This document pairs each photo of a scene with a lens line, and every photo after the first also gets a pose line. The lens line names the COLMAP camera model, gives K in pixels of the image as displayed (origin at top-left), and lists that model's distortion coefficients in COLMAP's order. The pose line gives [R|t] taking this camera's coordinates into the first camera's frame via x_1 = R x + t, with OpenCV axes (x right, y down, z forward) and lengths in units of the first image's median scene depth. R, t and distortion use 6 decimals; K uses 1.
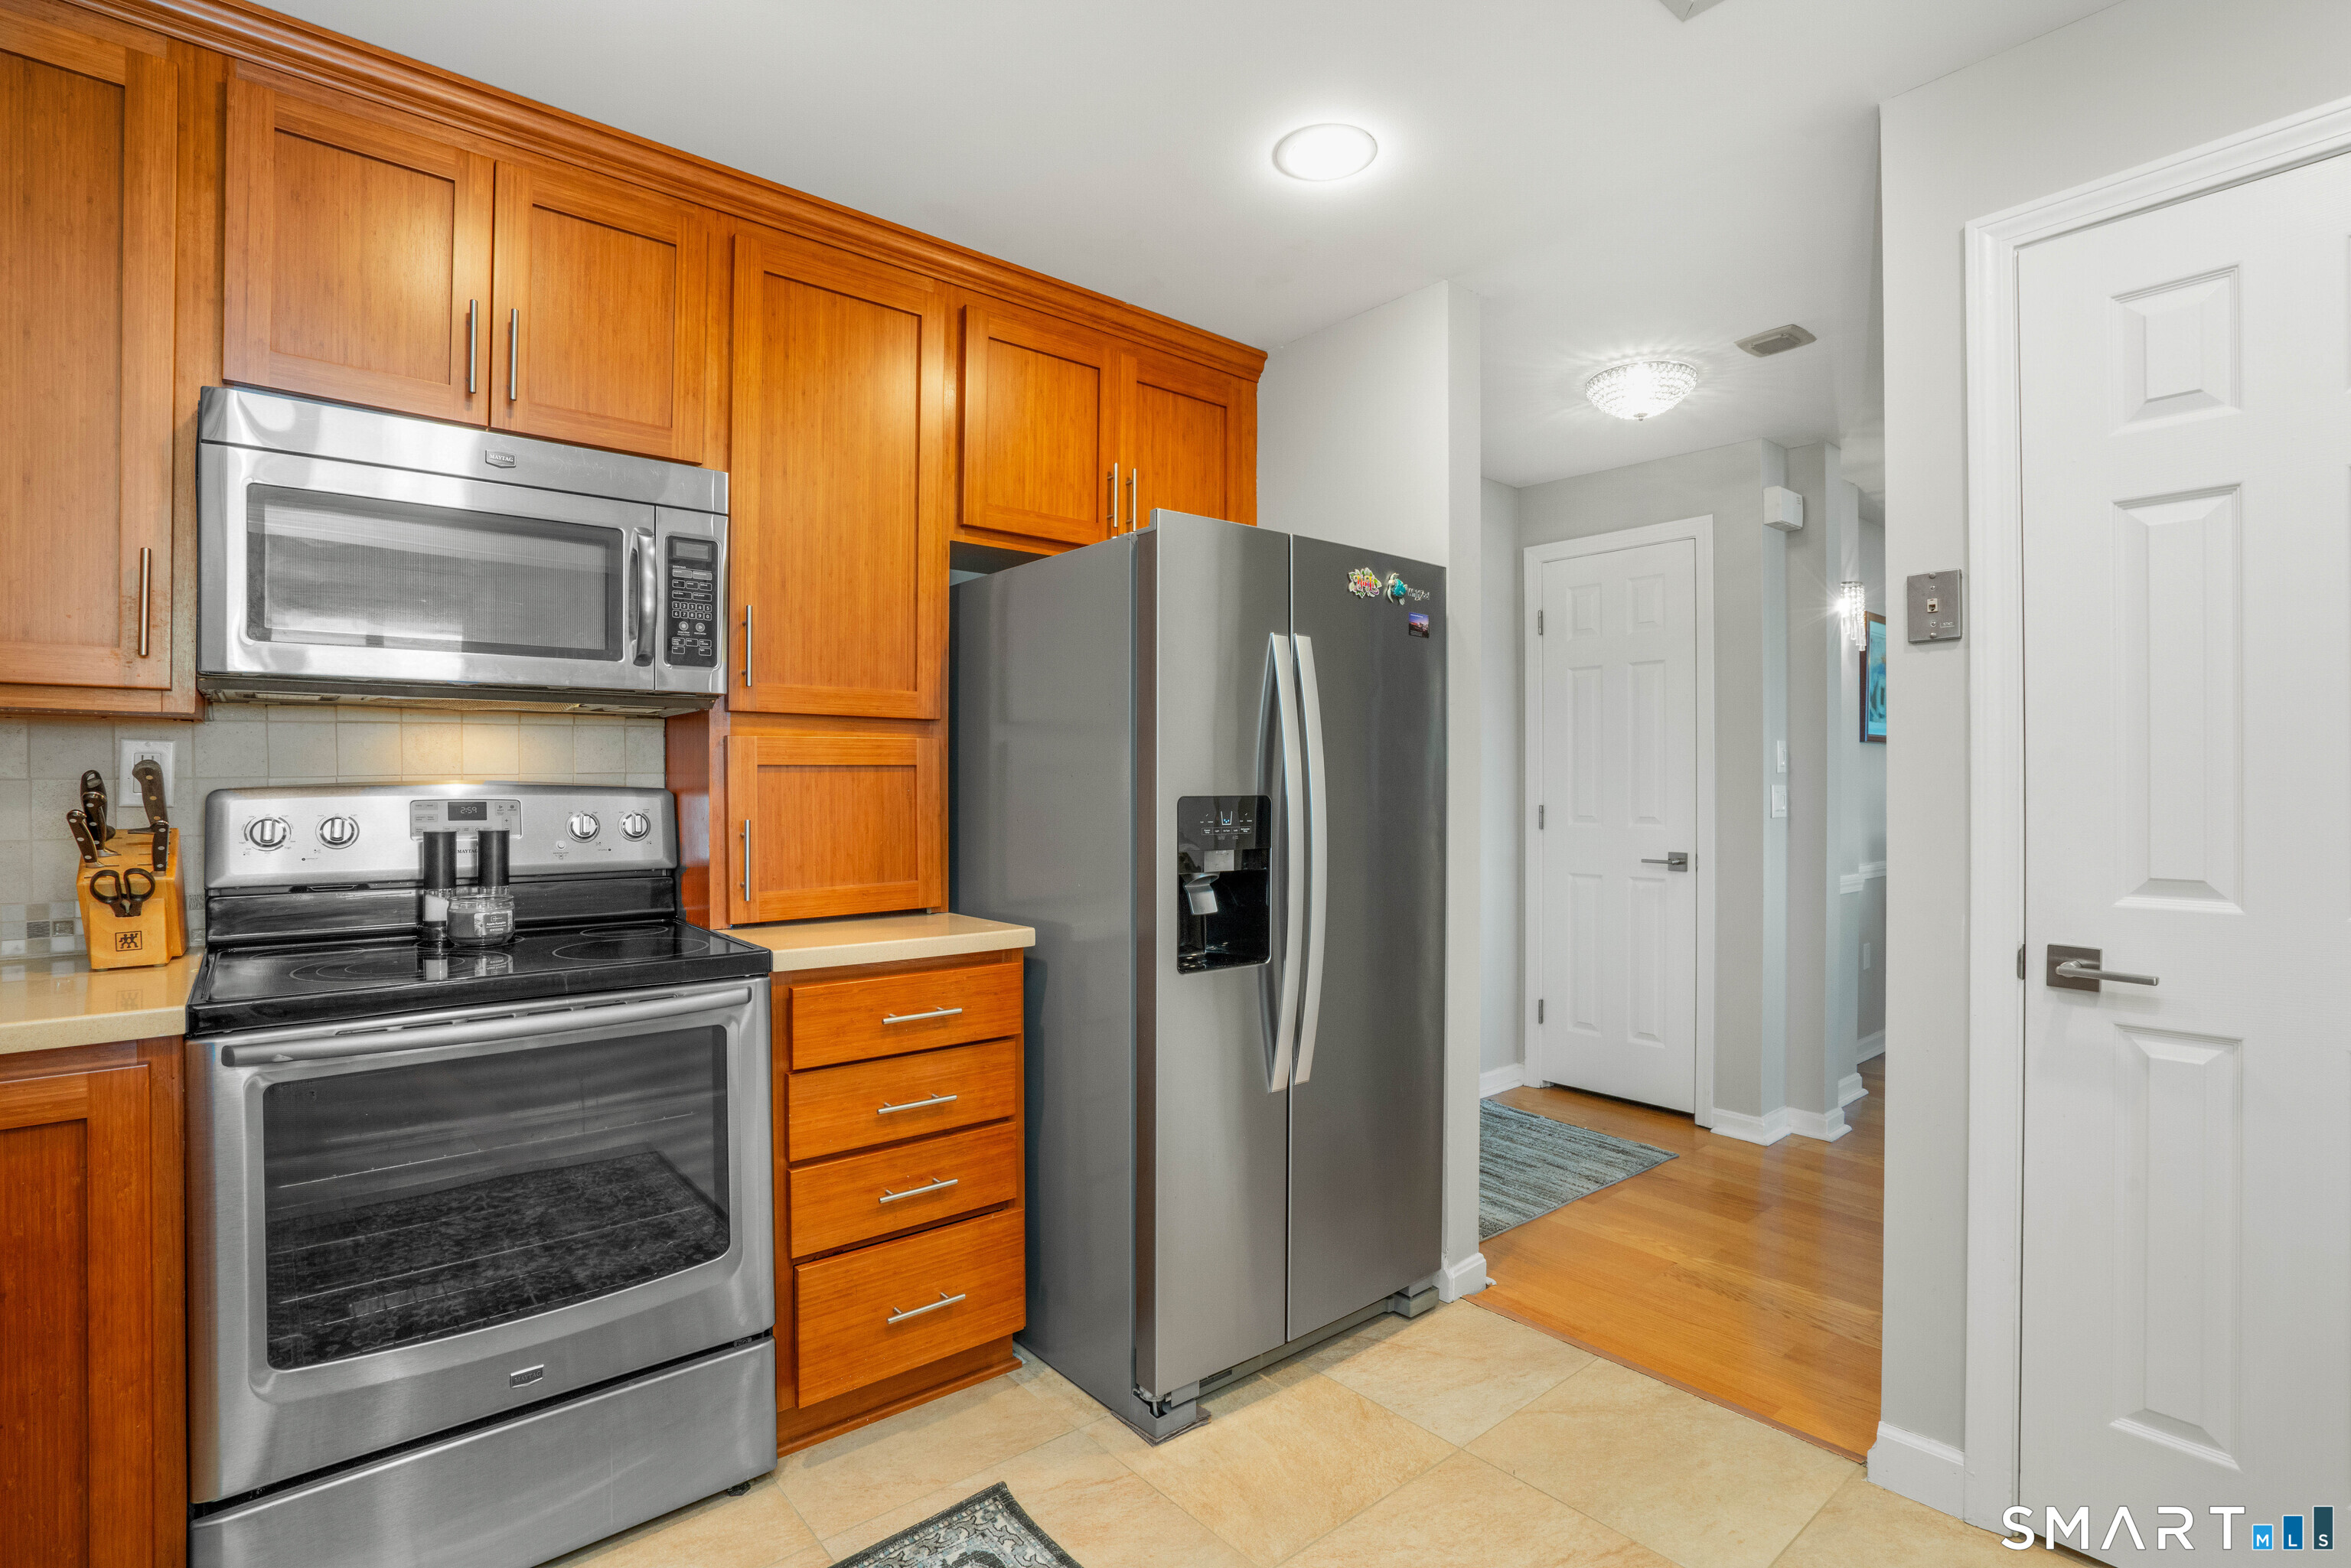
lens RADIAL K [[1118.2, 0, 1175.5], [0, 1118.2, 784.0], [0, 0, 1]] dist [-0.001333, -0.000159]
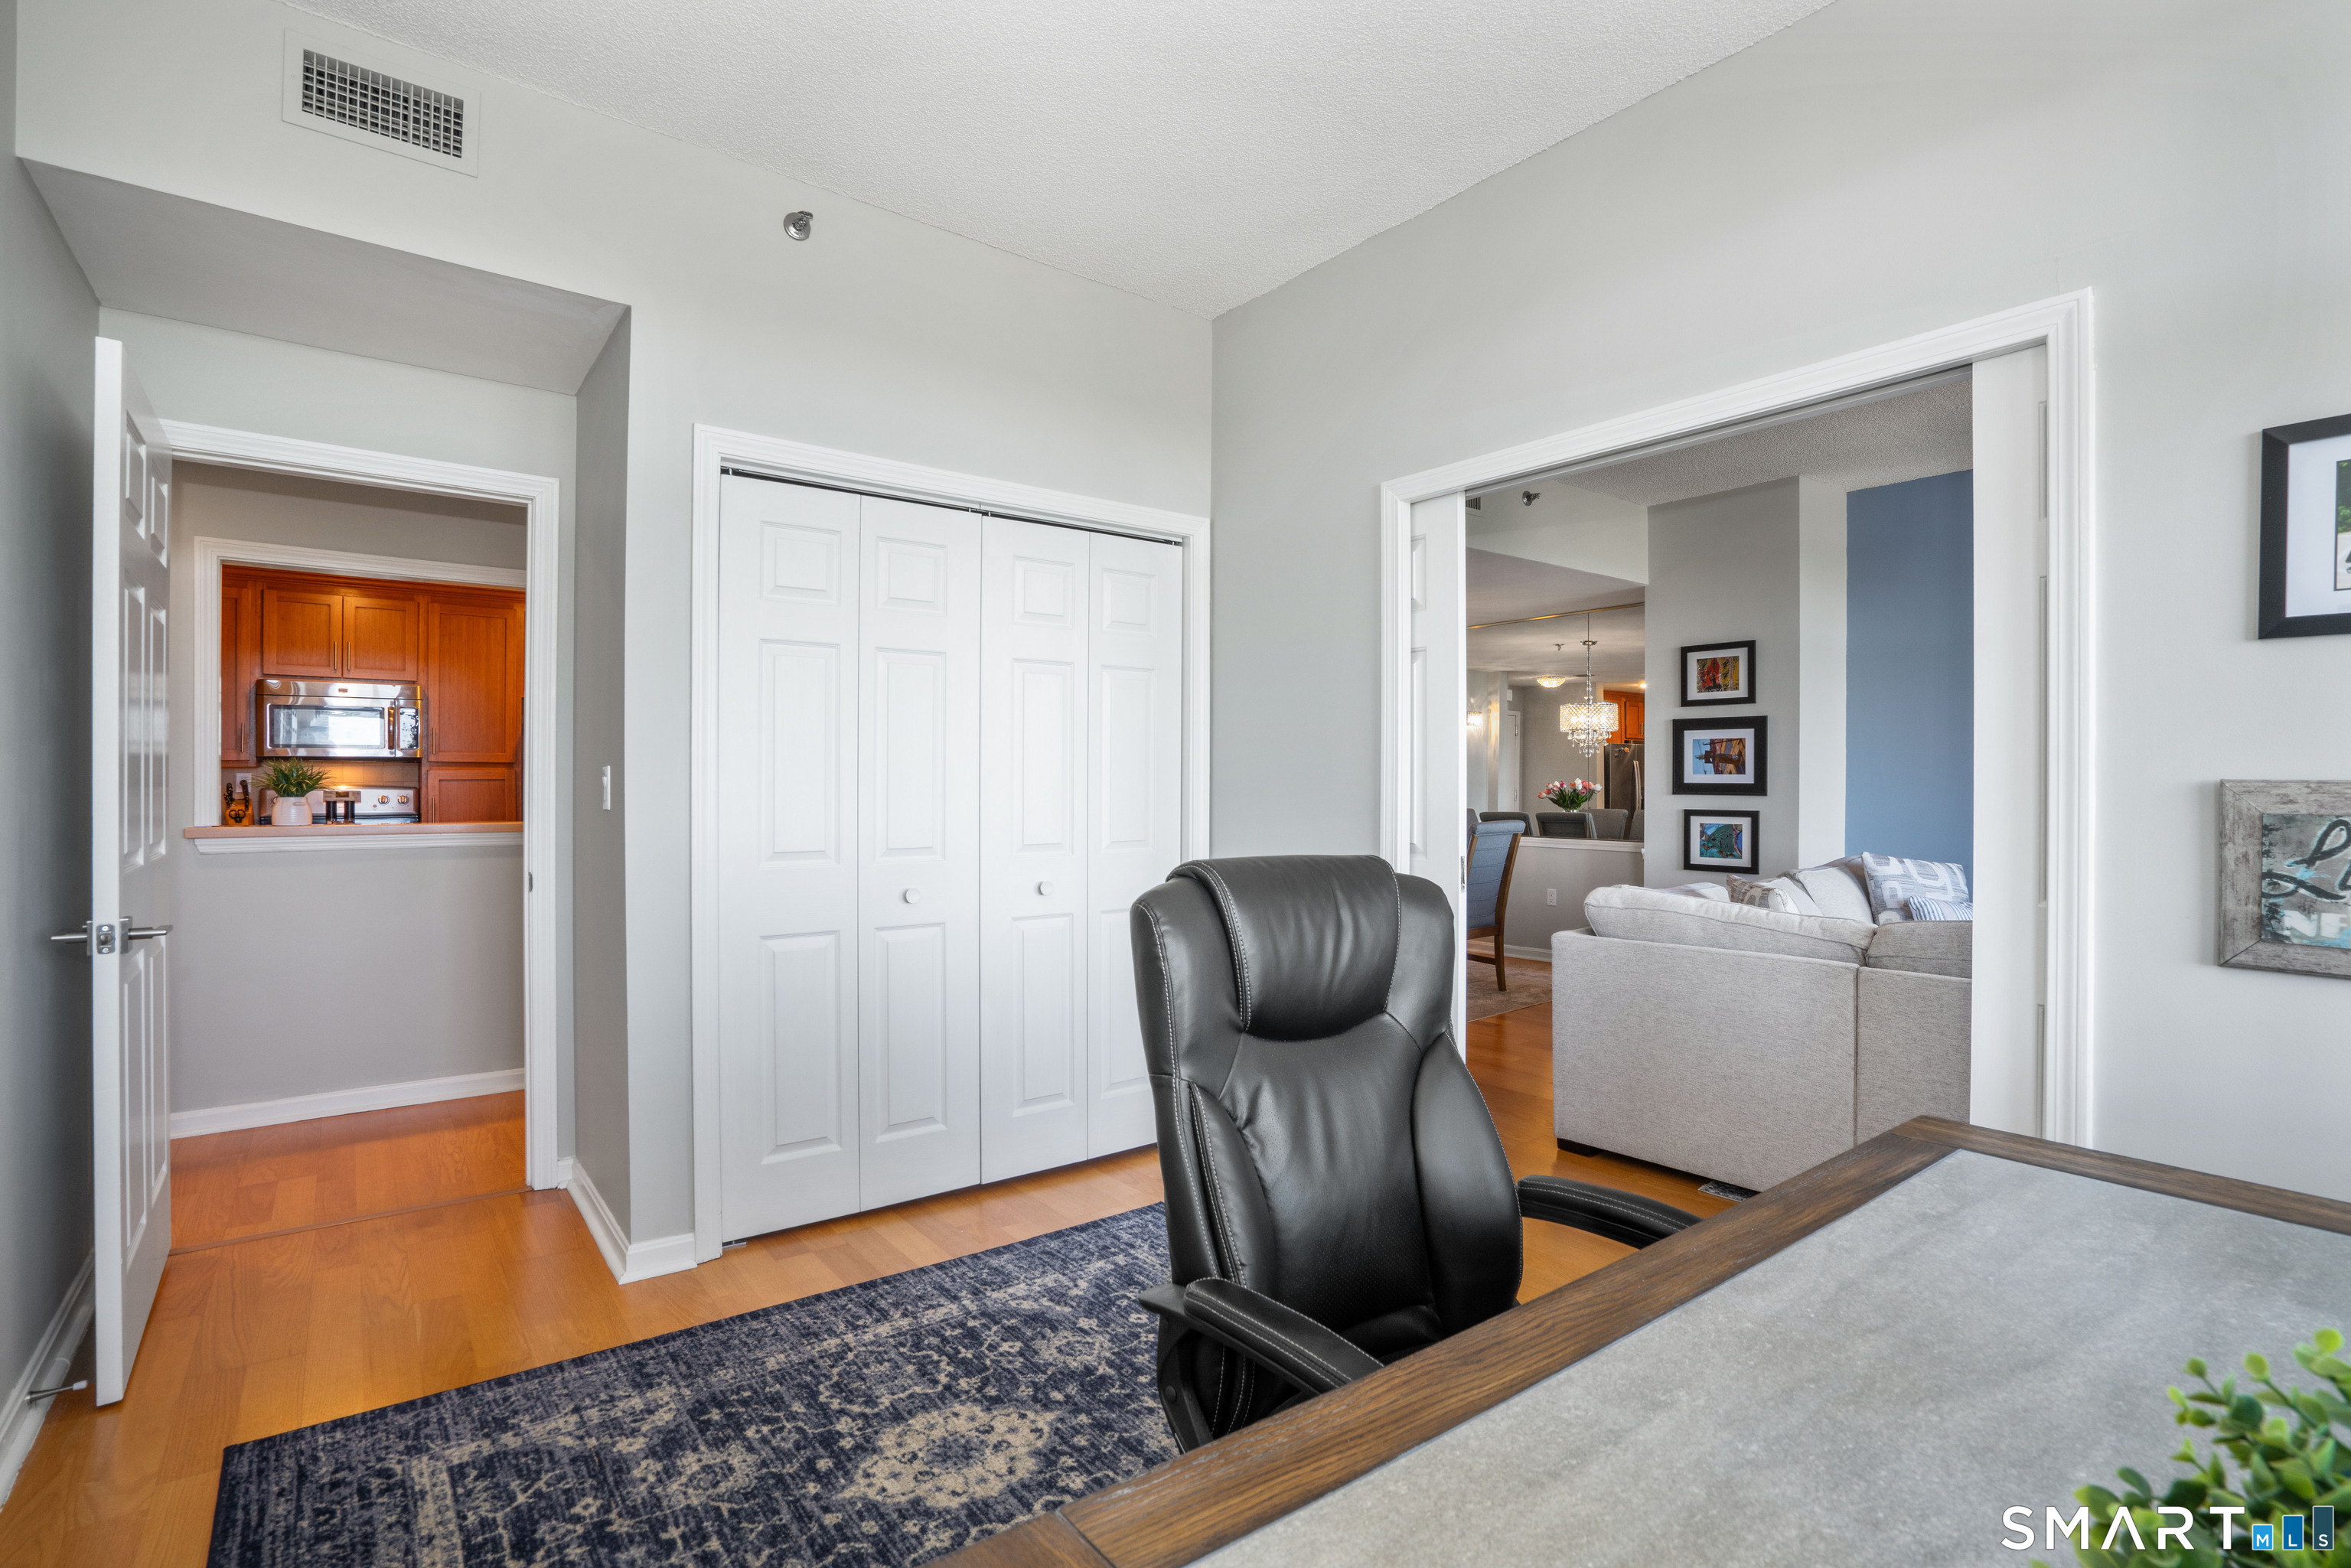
lens RADIAL K [[1118.2, 0, 1175.5], [0, 1118.2, 784.0], [0, 0, 1]] dist [-0.001333, -0.000159]
pose [[0.998928, 0.003852, -0.046137, 1.870967], [-0.003804, 0.999992, 0.001124, -0.018447], [0.046141, -0.000947, 0.998935, -2.046803]]
